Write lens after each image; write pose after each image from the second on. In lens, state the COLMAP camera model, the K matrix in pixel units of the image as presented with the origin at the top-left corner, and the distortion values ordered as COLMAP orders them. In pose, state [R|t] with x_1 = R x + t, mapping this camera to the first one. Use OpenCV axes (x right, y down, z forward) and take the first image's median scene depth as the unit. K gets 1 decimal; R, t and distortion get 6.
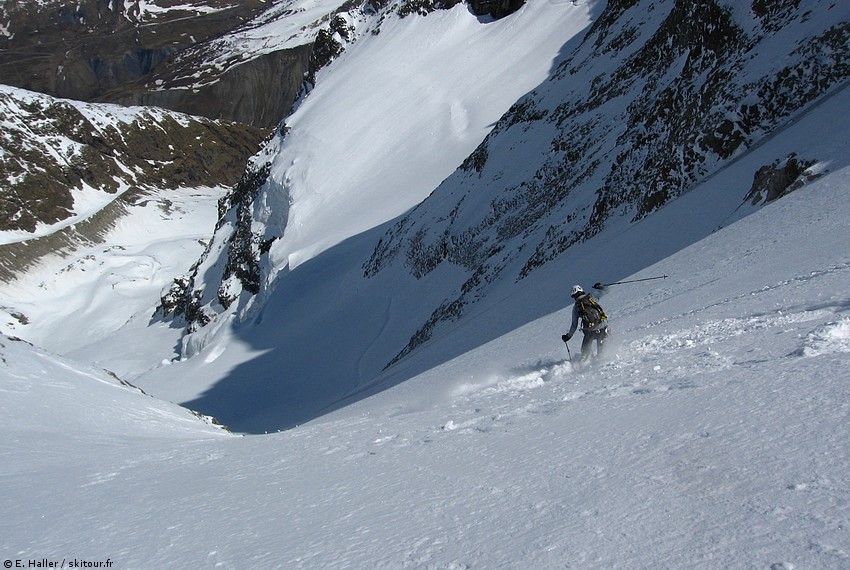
lens RADIAL K [[757.7, 0, 416.0], [0, 757.7, 270.8], [0, 0, 1]] dist [-0.128554, 0.064458]
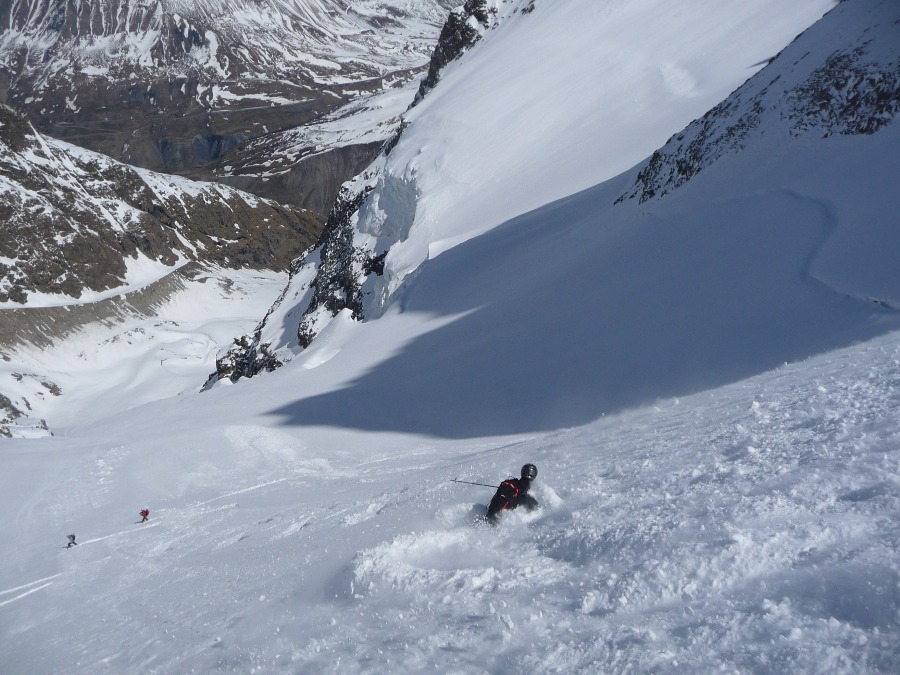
lens RADIAL K [[750.0, 0, 451.9], [0, 750.0, 342.1], [0, 0, 1]] dist [-0.029146, 0.003560]
pose [[0.997454, 0.067211, -0.023842, -0.028870], [-0.068517, 0.995902, -0.059034, 0.022695], [0.019777, 0.060518, 0.997971, 0.081066]]
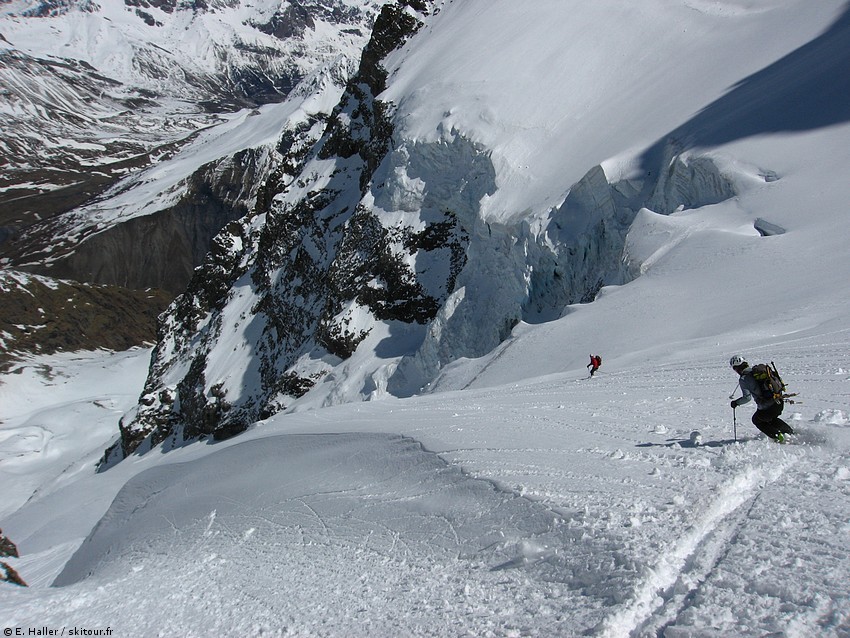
lens RADIAL K [[707.5, 0, 450.8], [0, 707.5, 312.5], [0, 0, 1]] dist [-0.135913, 0.082077]
pose [[0.955946, -0.111315, 0.271617, -0.098635], [0.153854, 0.978030, -0.140665, 0.033717], [-0.249991, 0.176257, 0.952070, 0.121055]]
